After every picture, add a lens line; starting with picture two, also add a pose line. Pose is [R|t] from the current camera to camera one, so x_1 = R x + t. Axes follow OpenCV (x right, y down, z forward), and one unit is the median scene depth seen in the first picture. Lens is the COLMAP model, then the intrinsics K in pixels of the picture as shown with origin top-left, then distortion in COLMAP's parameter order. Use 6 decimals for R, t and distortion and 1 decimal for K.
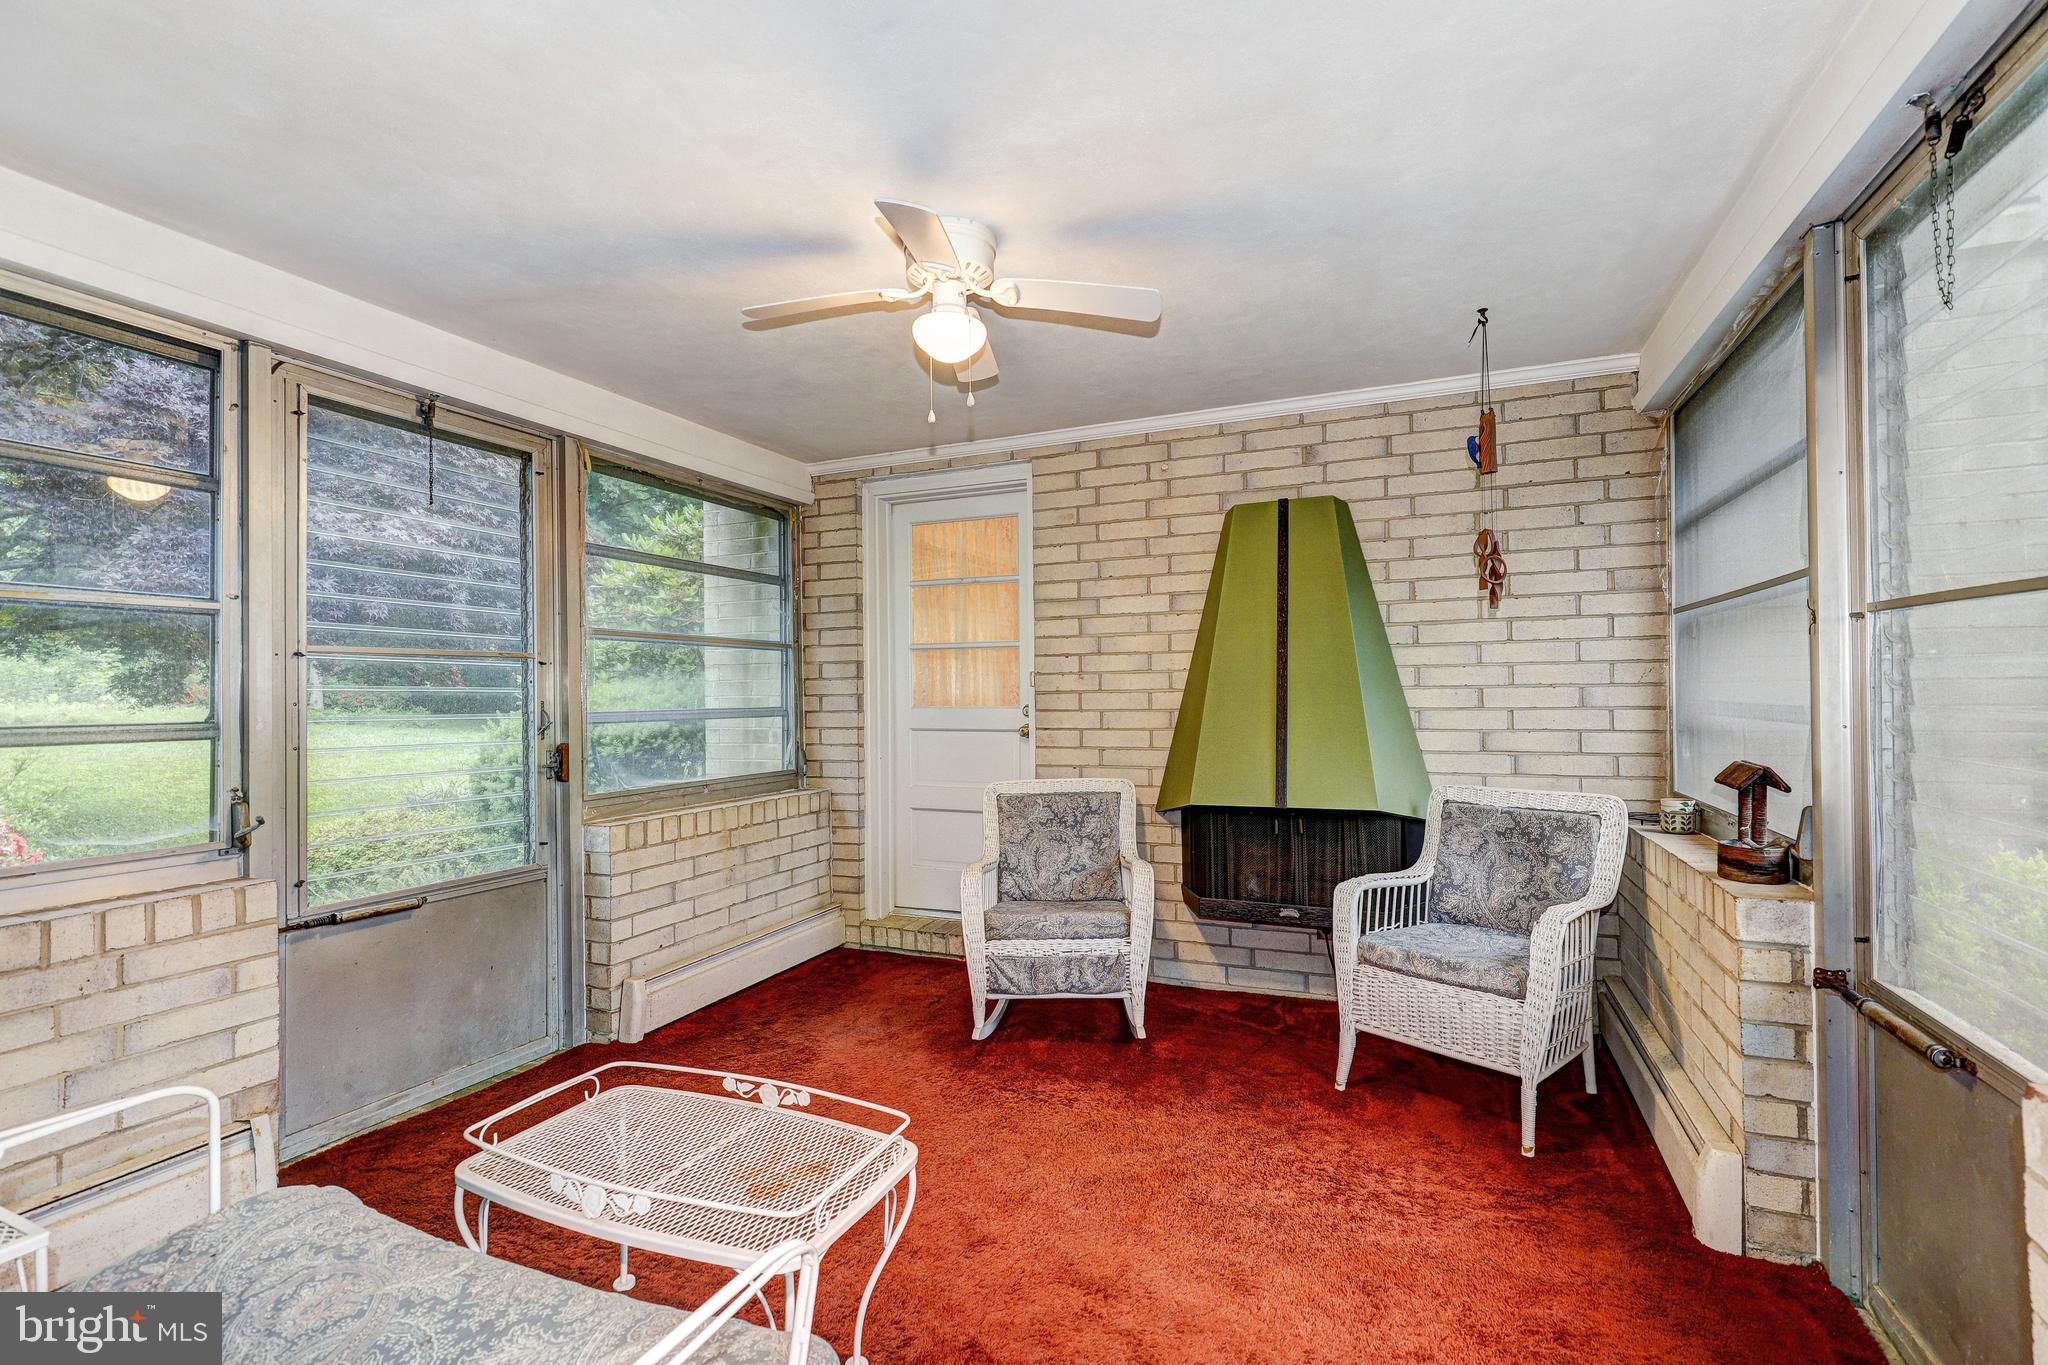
lens RADIAL K [[919.5, 0, 1031.9], [0, 919.5, 681.6], [0, 0, 1]] dist [0.001734, 0.000297]
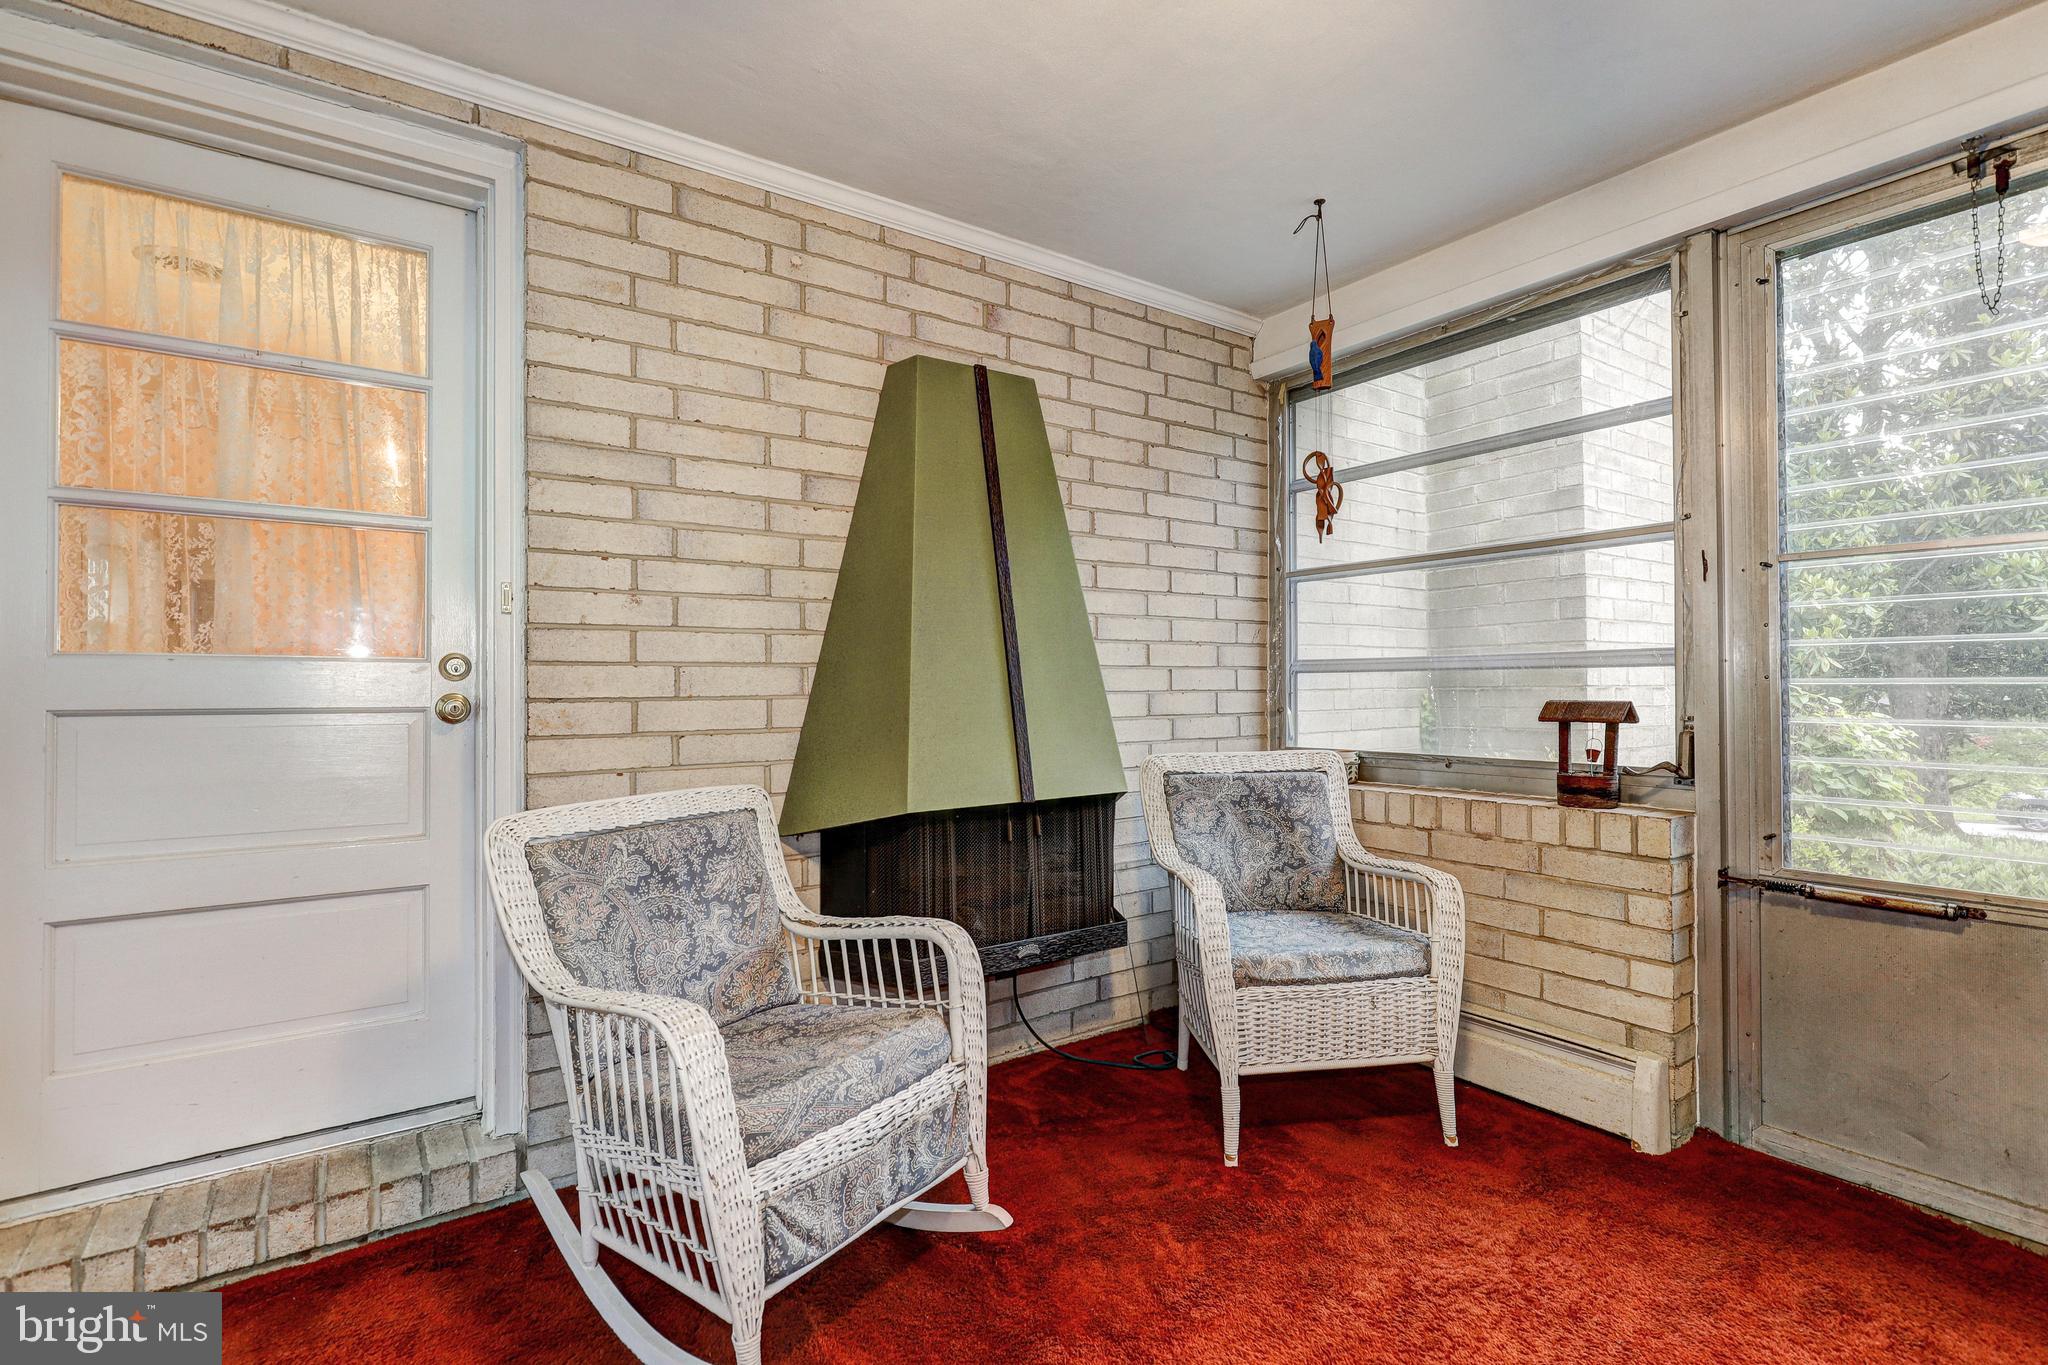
lens RADIAL K [[954.5, 0, 1026.7], [0, 954.5, 679.1], [0, 0, 1]] dist [0.002918, 0.000345]
pose [[0.523376, 0.015929, 0.851953, -0.314218], [-0.009505, 0.999872, -0.012856, 0.048479], [-0.852049, -0.001369, 0.523461, 0.563323]]
